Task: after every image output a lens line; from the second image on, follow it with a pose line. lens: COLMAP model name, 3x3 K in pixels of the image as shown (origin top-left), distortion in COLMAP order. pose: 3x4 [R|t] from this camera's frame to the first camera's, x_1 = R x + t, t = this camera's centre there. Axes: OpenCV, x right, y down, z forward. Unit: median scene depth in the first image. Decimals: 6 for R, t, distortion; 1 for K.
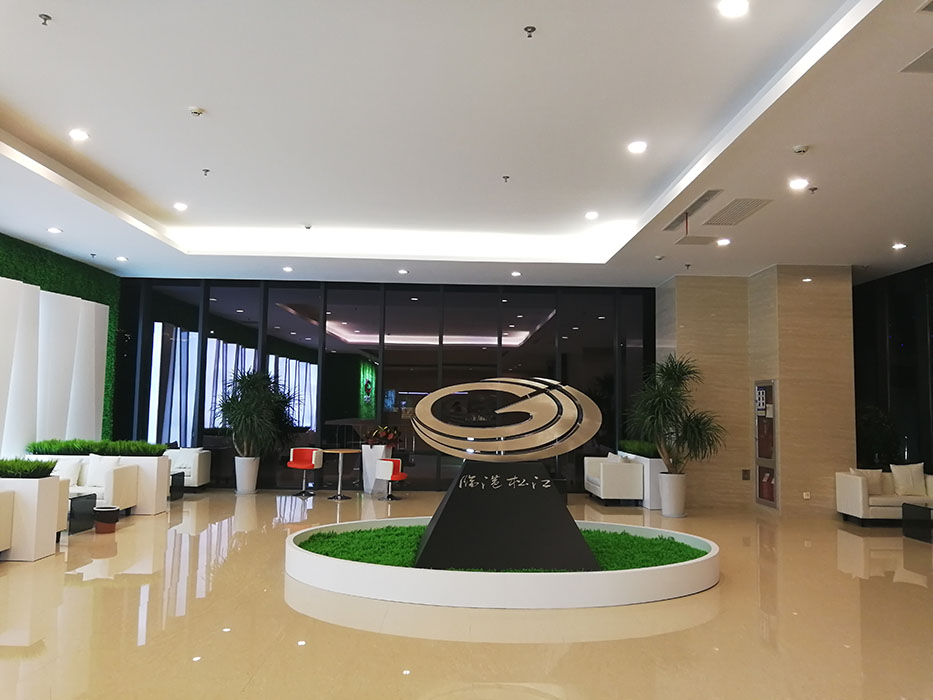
lens RADIAL K [[720.2, 0, 467.4], [0, 720.2, 343.8], [0, 0, 1]] dist [-0.006818, -0.001188]
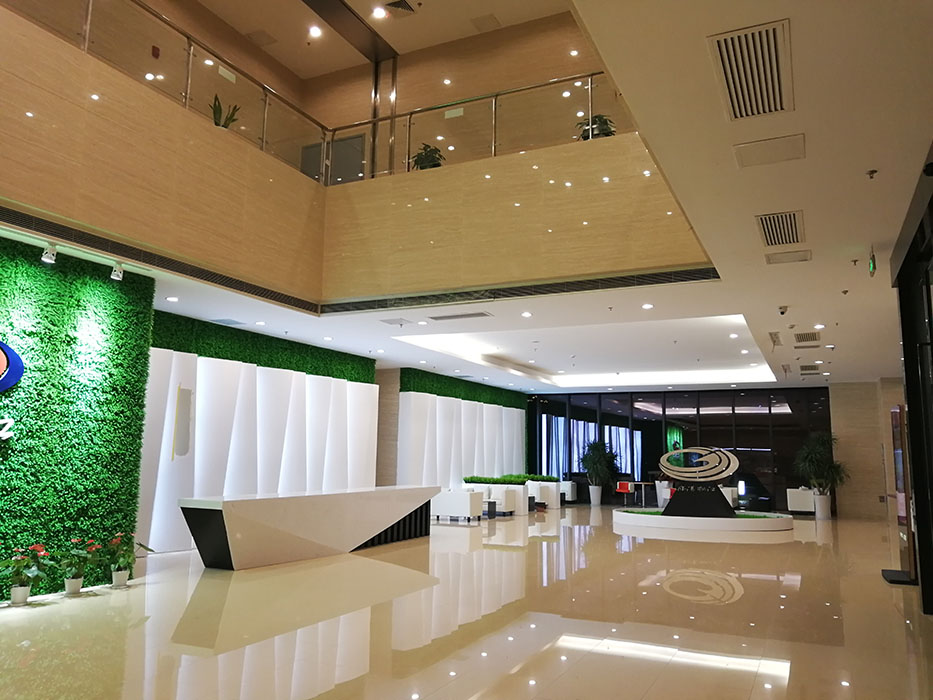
lens RADIAL K [[720.2, 0, 462.5], [0, 720.2, 347.6], [0, 0, 1]] dist [-0.006818, -0.001188]
pose [[0.893071, -0.072031, -0.444113, 0.269002], [0.040435, 0.995956, -0.080225, -0.074985], [0.448096, 0.053689, 0.892372, -0.933305]]
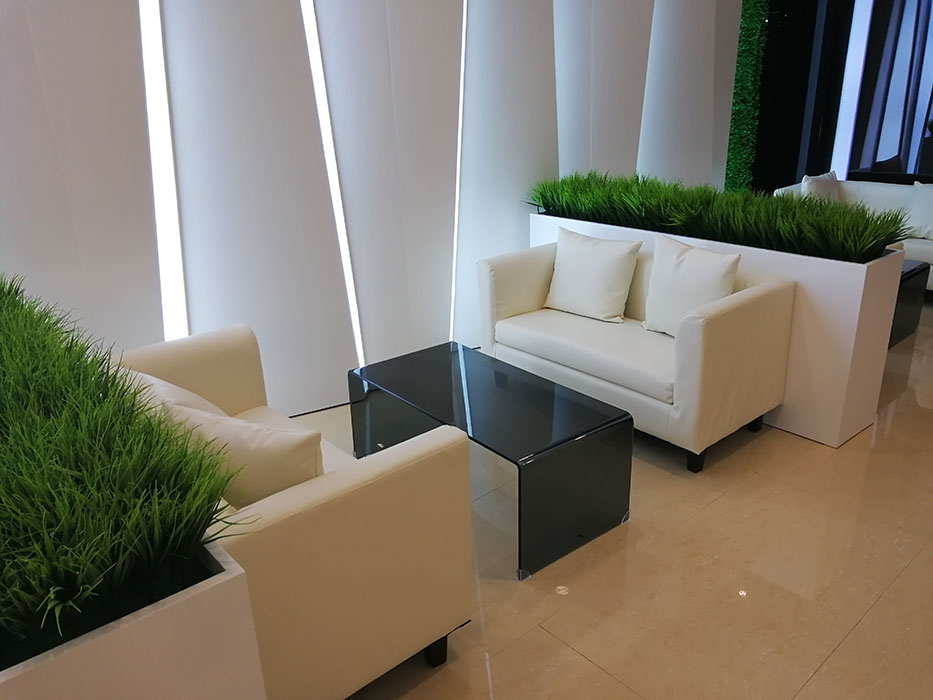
lens RADIAL K [[720.2, 0, 459.6], [0, 720.2, 345.4], [0, 0, 1]] dist [-0.006818, -0.001188]
pose [[0.643354, 0.221081, -0.732952, -0.267566], [0.113185, 0.919406, 0.376671, 0.053272], [0.757155, -0.325292, 0.566481, 0.591558]]
